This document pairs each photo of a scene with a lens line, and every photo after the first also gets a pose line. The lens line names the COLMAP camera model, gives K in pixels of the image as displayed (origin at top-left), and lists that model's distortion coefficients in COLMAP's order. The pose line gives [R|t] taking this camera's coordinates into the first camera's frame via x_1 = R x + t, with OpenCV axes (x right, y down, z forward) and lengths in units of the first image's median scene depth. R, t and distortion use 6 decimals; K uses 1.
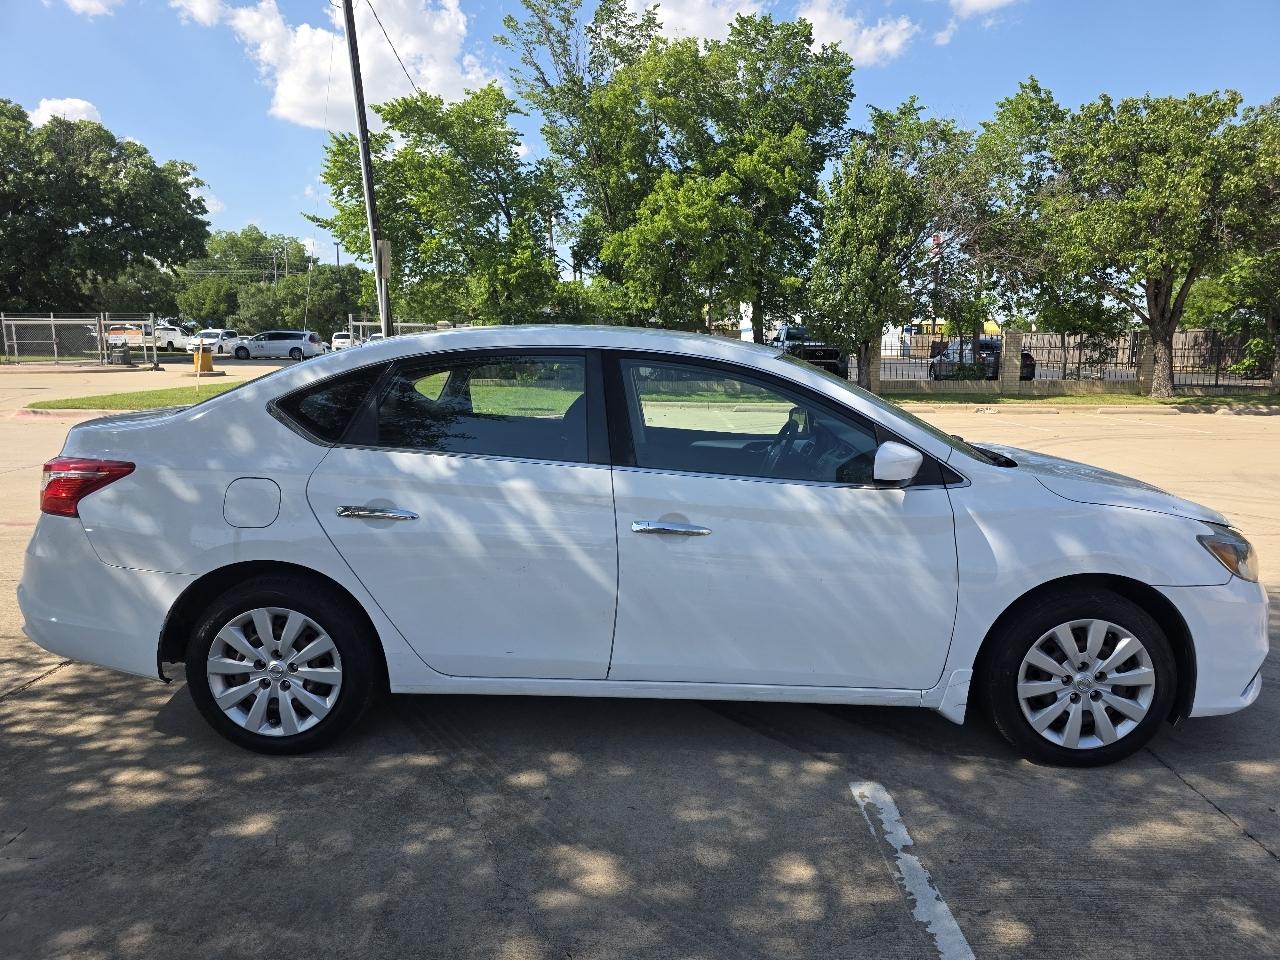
lens RADIAL K [[868.8, 0, 650.5], [0, 868.8, 474.6], [0, 0, 1]] dist [0.040063, -0.035355]
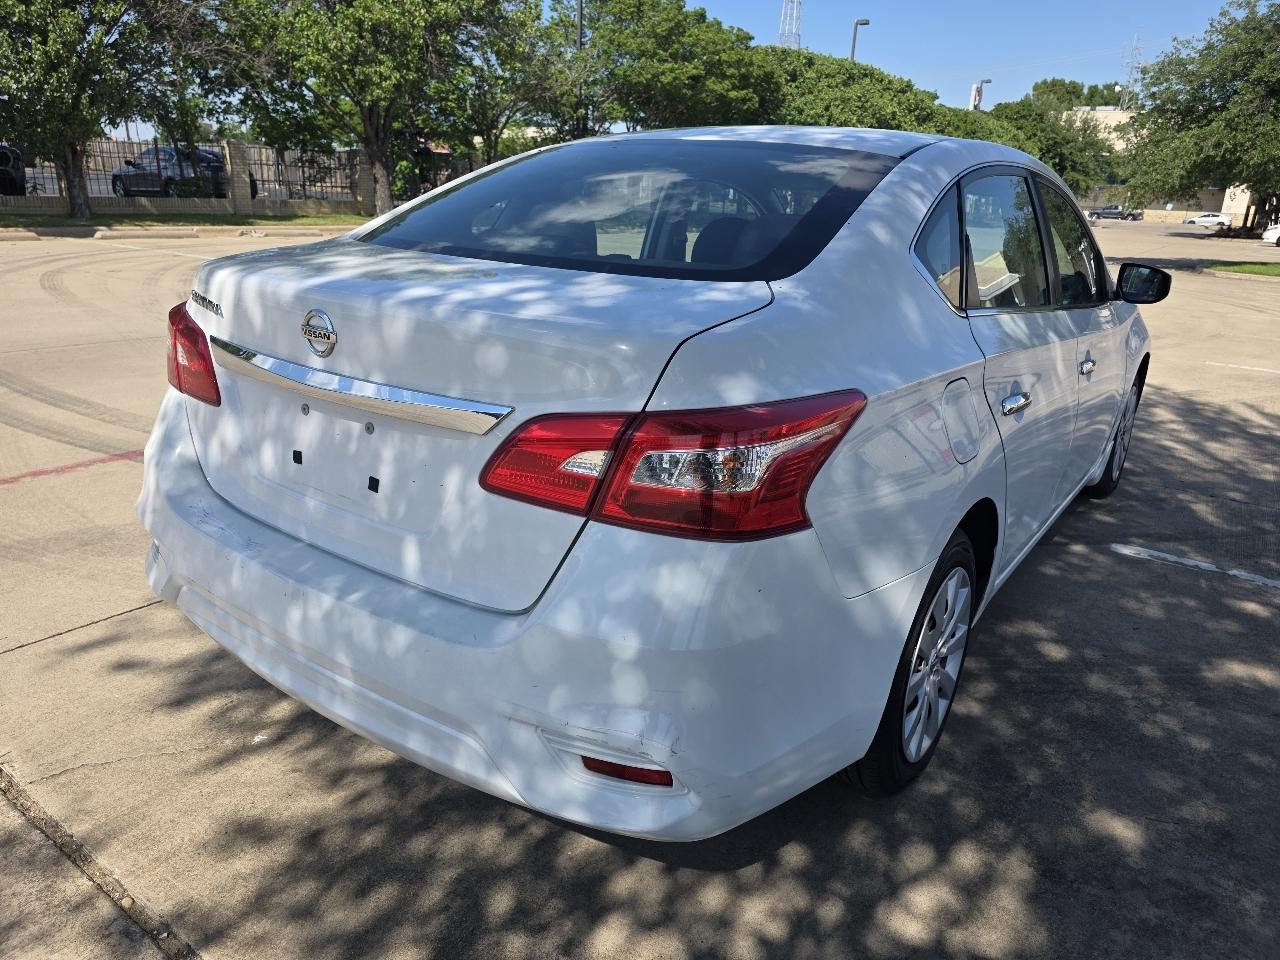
lens RADIAL K [[868.8, 0, 644.9], [0, 868.8, 483.5], [0, 0, 1]] dist [0.040063, -0.035355]
pose [[0.563381, -0.247760, 0.788174, -0.157750], [0.079449, 0.965802, 0.246807, -0.013755], [-0.822369, -0.076426, 0.563799, 0.122690]]
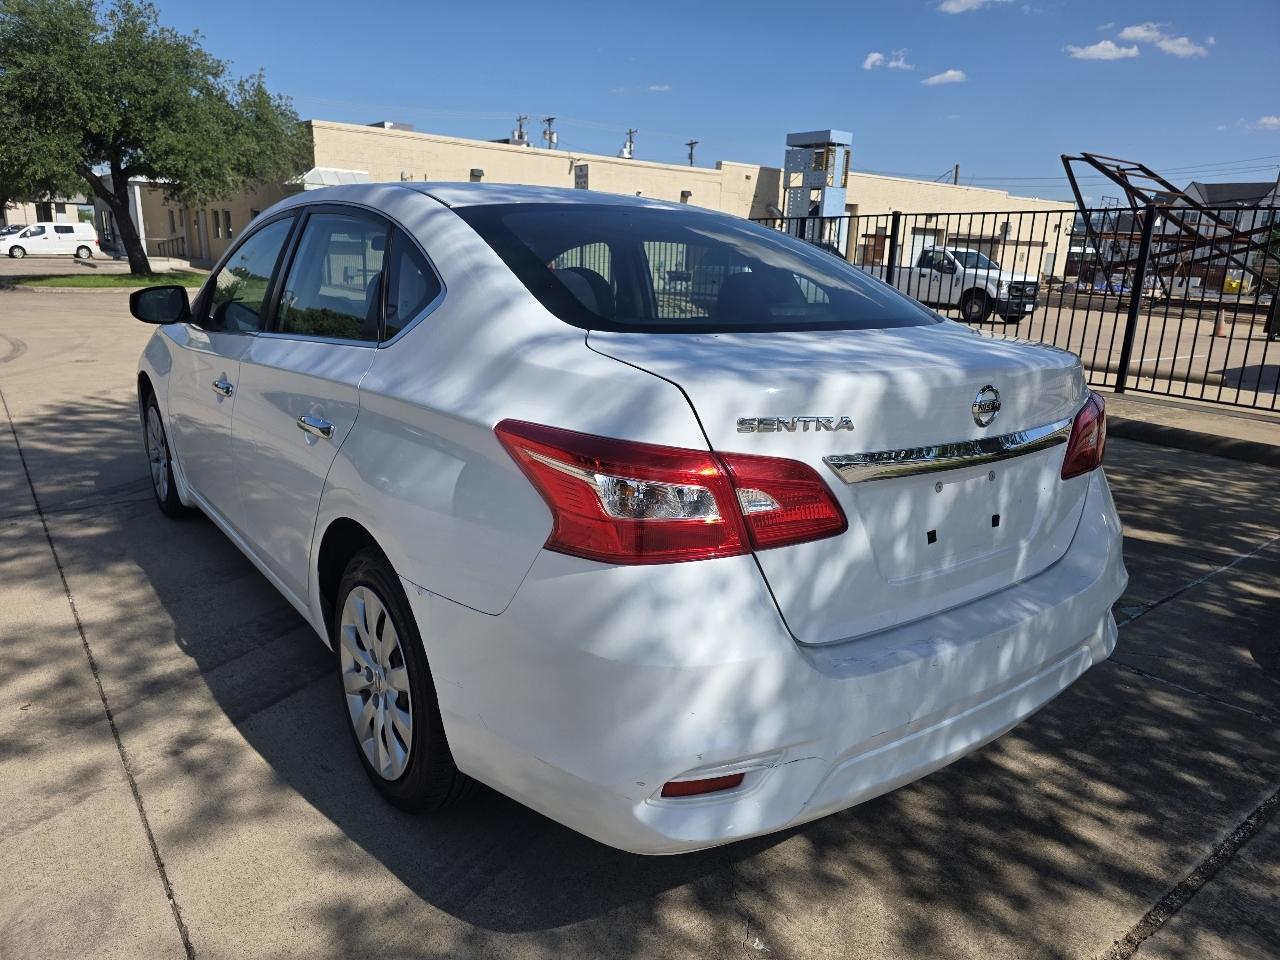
lens RADIAL K [[868.8, 0, 649.4], [0, 868.8, 491.1], [0, 0, 1]] dist [0.040063, -0.035355]
pose [[-0.629551, -0.232984, 0.741205, -0.154704], [0.071856, 0.932434, 0.354124, -0.034407], [-0.773630, 0.276199, -0.570273, 0.265320]]
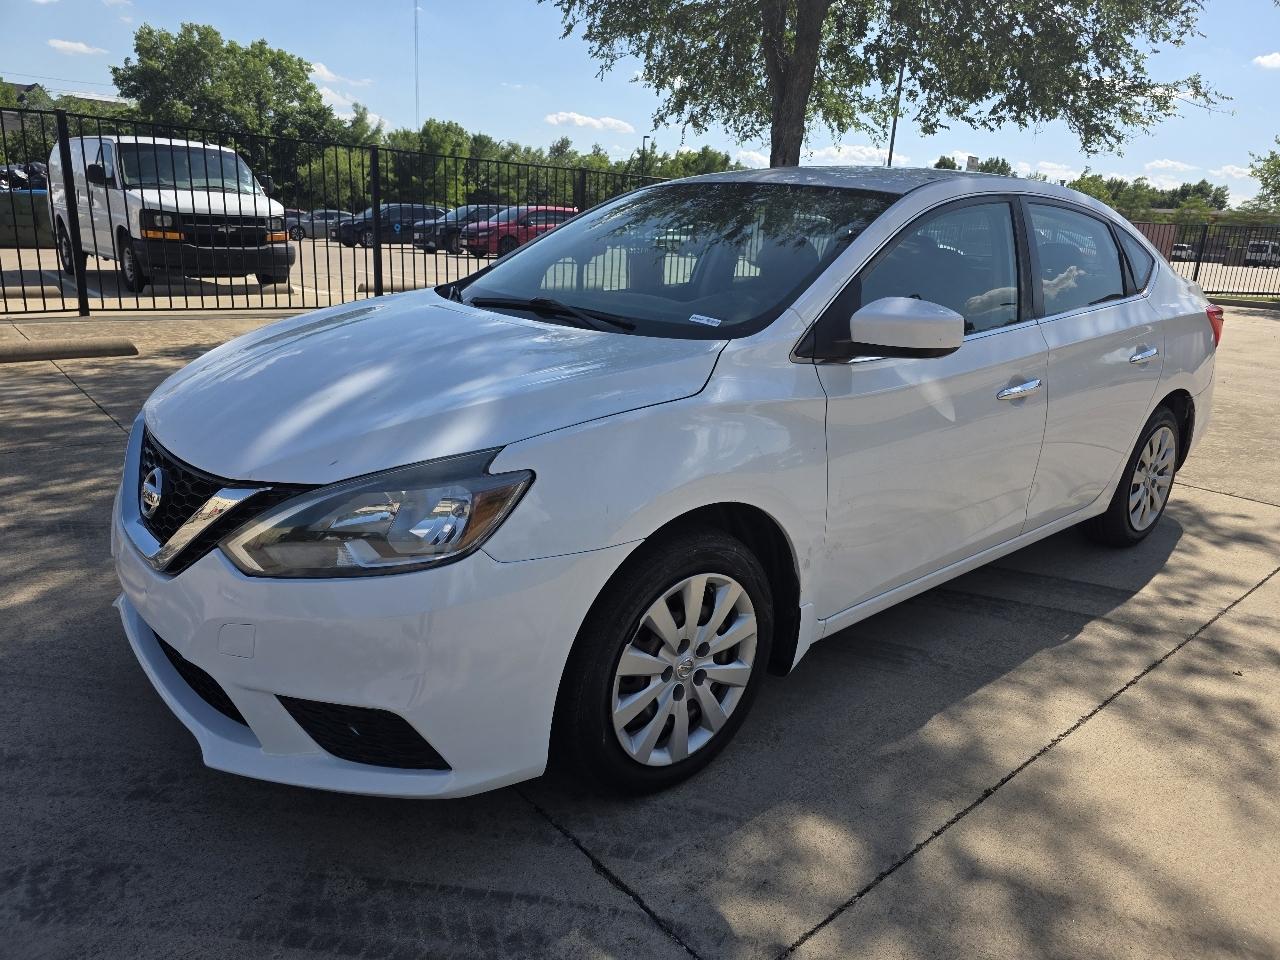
lens RADIAL K [[868.8, 0, 643.3], [0, 868.8, 487.3], [0, 0, 1]] dist [0.040063, -0.035355]
pose [[-0.727422, 0.152752, -0.668972, 0.141513], [-0.158282, 0.911265, 0.380188, -0.031388], [0.667685, 0.382444, -0.638696, 0.285307]]
